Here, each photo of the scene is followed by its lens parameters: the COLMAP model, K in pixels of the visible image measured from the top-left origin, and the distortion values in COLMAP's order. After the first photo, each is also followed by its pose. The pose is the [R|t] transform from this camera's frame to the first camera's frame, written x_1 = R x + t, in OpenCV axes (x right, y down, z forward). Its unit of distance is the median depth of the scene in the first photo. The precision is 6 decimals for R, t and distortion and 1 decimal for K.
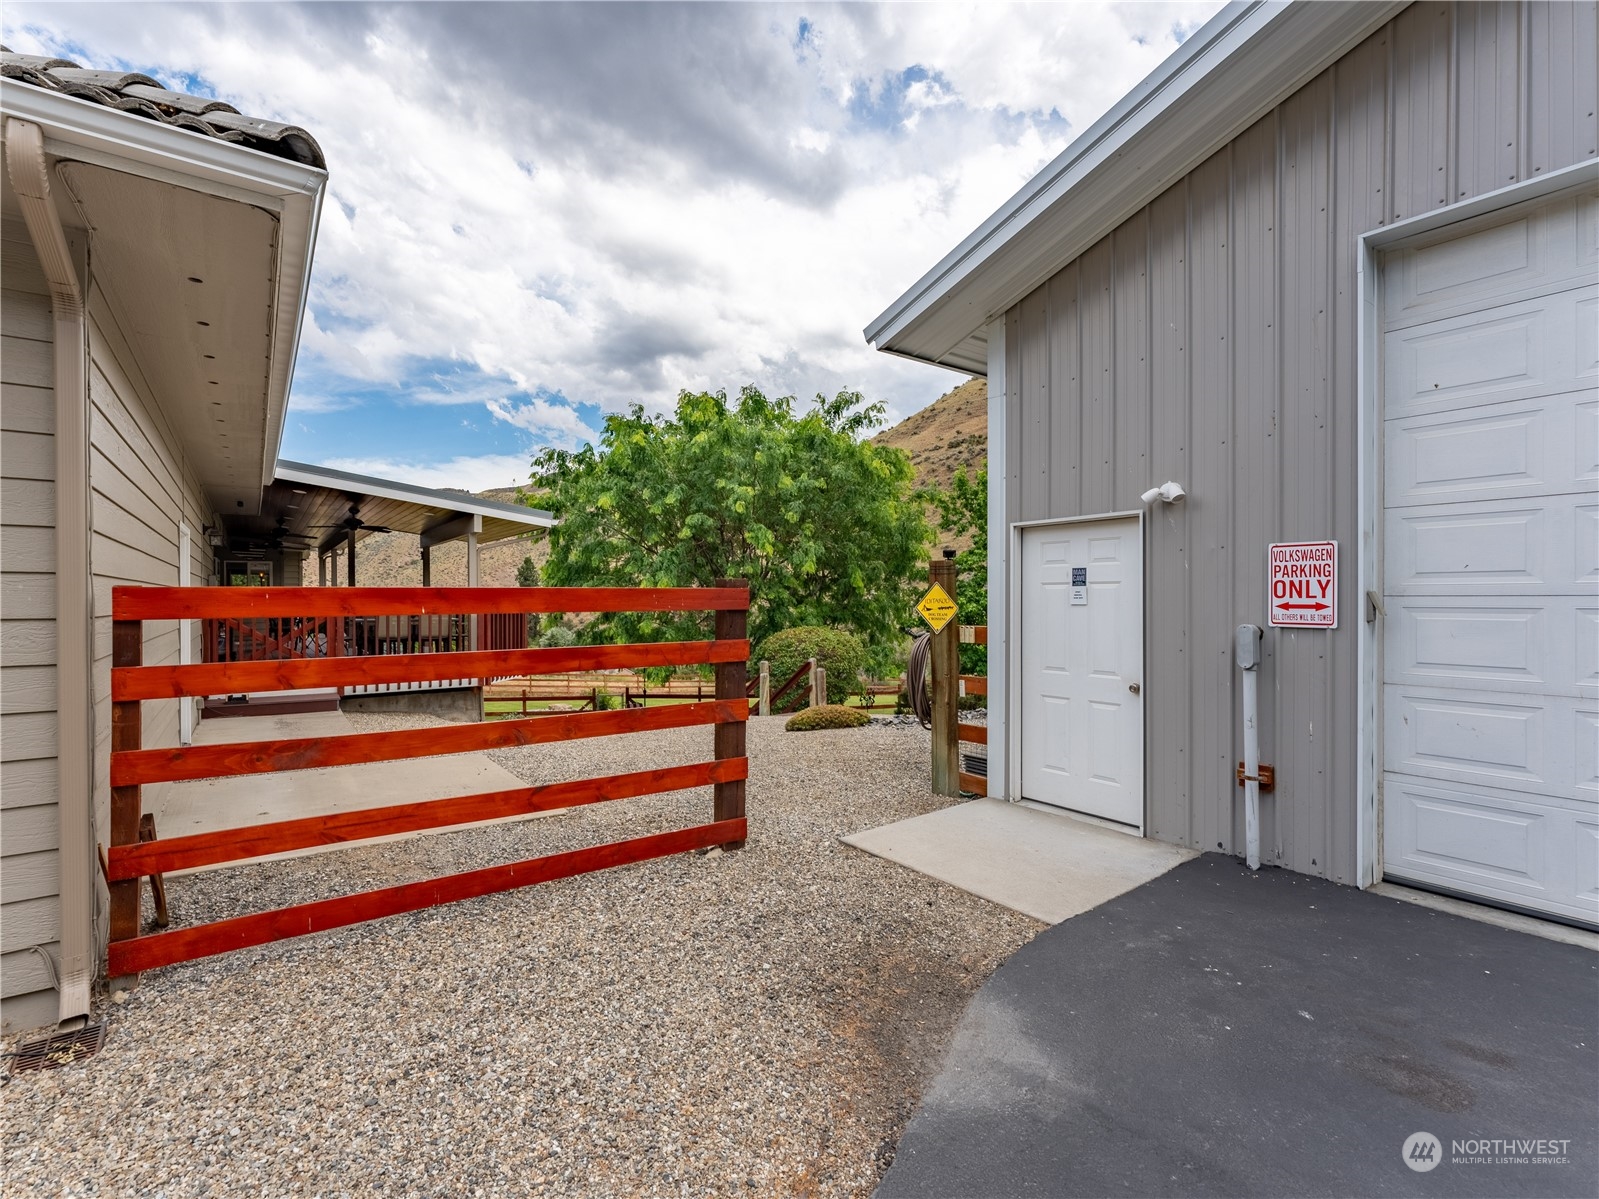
lens RADIAL K [[683.3, 0, 799.5], [0, 683.3, 599.5], [0, 0, 1]] dist [0.001053, 0.000400]
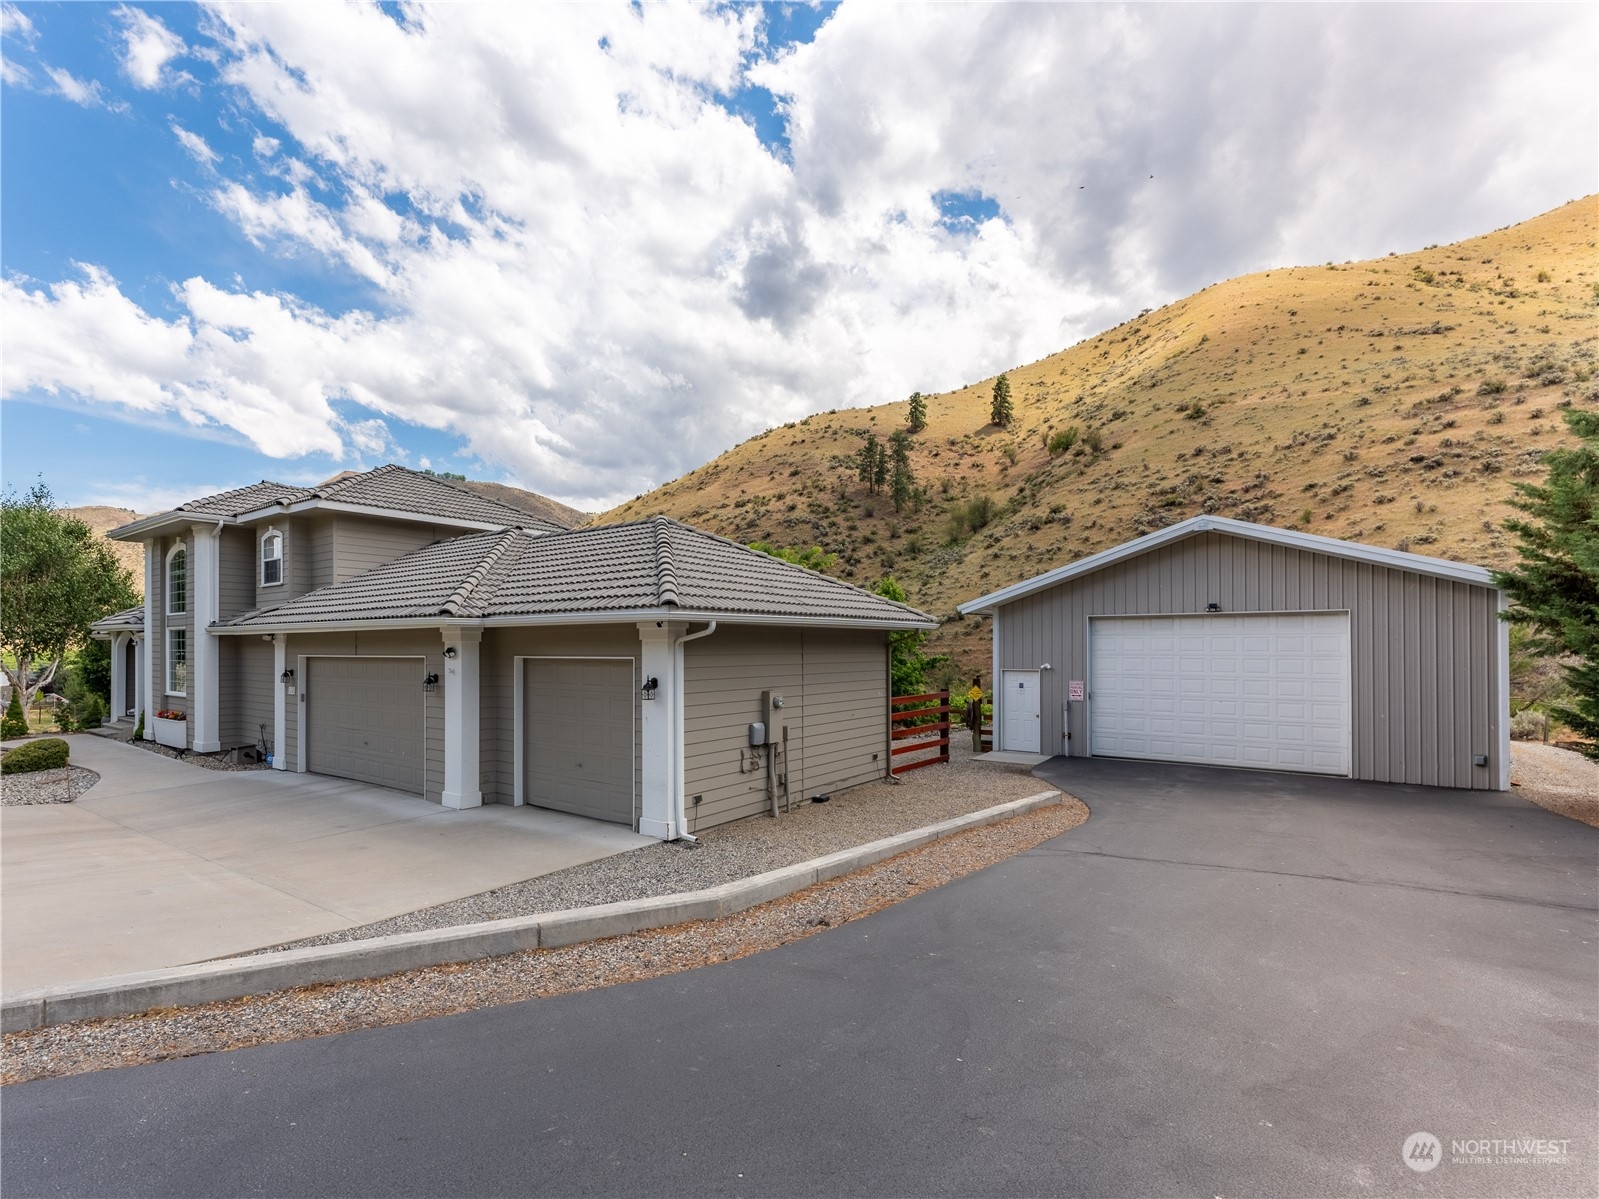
lens RADIAL K [[772.4, 0, 781.8], [0, 772.4, 643.4], [0, 0, 1]] dist [0.002062, 0.000293]
pose [[0.940112, 0.001257, 0.340863, -0.117596], [-0.000991, 0.999999, -0.000955, -0.013616], [-0.340864, 0.000560, 0.940112, -0.129962]]
